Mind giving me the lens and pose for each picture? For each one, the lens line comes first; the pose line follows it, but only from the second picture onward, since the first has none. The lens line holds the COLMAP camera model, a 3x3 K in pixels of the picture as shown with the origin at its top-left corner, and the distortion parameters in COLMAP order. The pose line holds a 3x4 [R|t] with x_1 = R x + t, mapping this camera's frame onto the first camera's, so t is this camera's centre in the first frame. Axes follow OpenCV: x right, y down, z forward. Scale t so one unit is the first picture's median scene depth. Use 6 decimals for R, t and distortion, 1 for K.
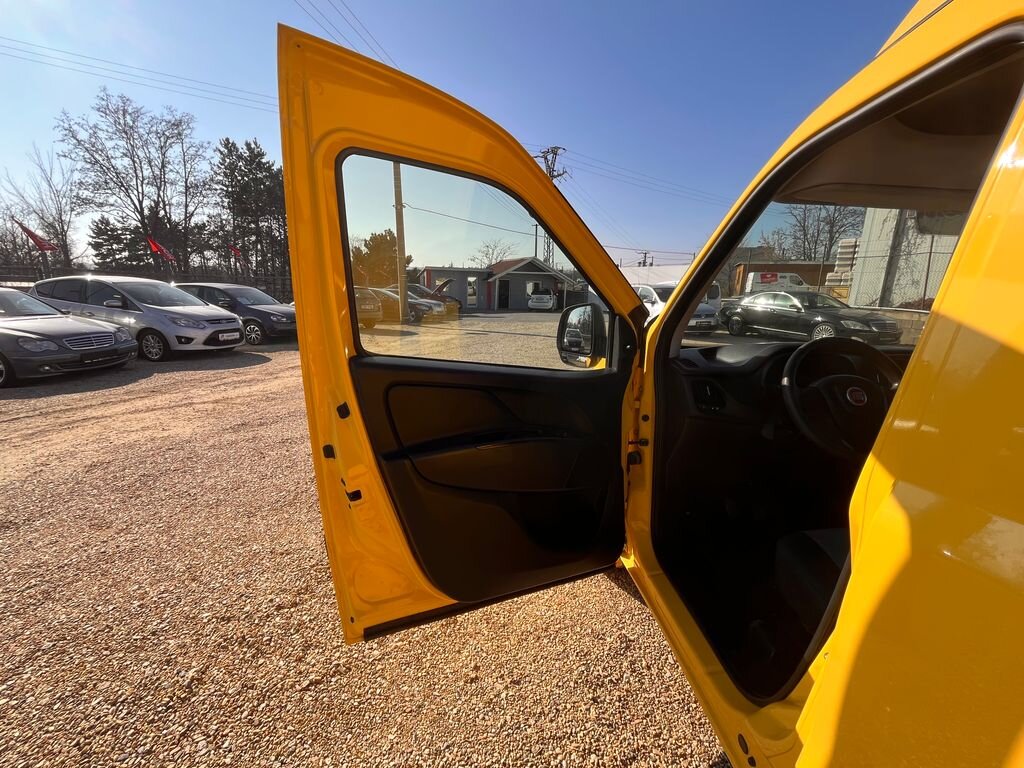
lens RADIAL K [[433.6, 0, 509.8], [0, 433.6, 384.3], [0, 0, 1]] dist [-0.004115, 0.000452]
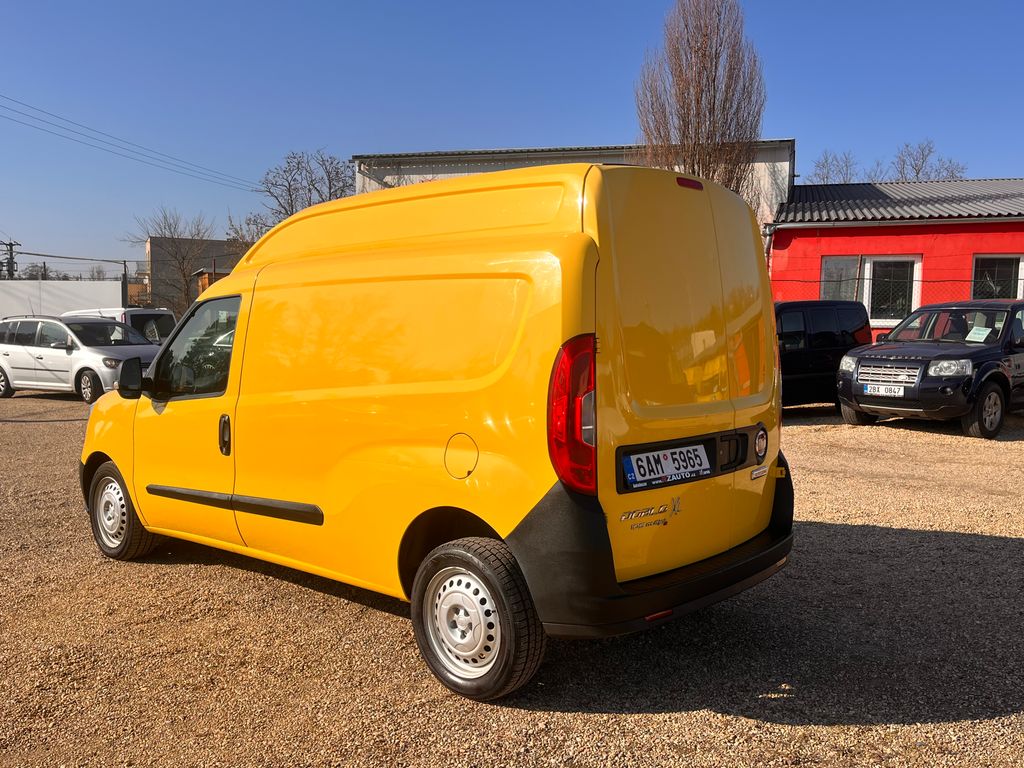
lens RADIAL K [[906.3, 0, 512.0], [0, 906.3, 384.0], [0, 0, 1]] dist [0.038837, -0.005629]
pose [[0.697211, -0.066047, 0.713817, -0.098432], [0.164052, 0.984022, -0.069187, 0.031563], [-0.697842, 0.165341, 0.696907, -0.191598]]
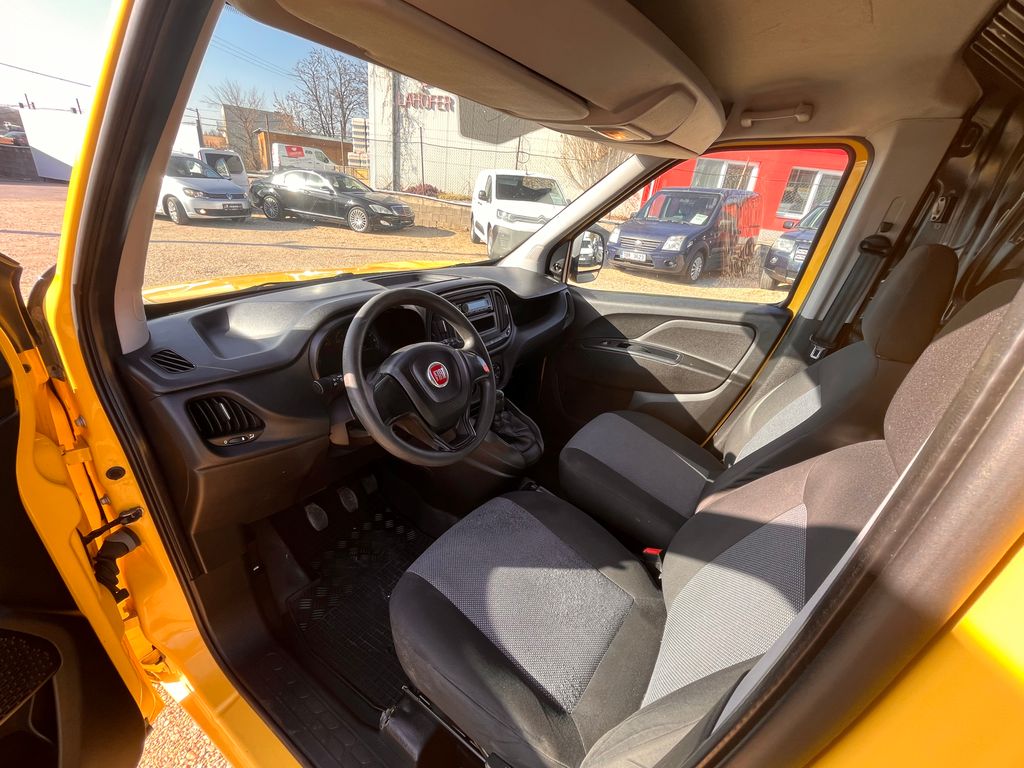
lens RADIAL K [[433.6, 0, 509.8], [0, 433.6, 384.3], [0, 0, 1]] dist [-0.004115, 0.000452]
pose [[0.587144, -0.303453, 0.750452, 0.018573], [0.099276, 0.947072, 0.305286, -0.010864], [-0.803372, -0.104745, 0.586193, 0.027279]]
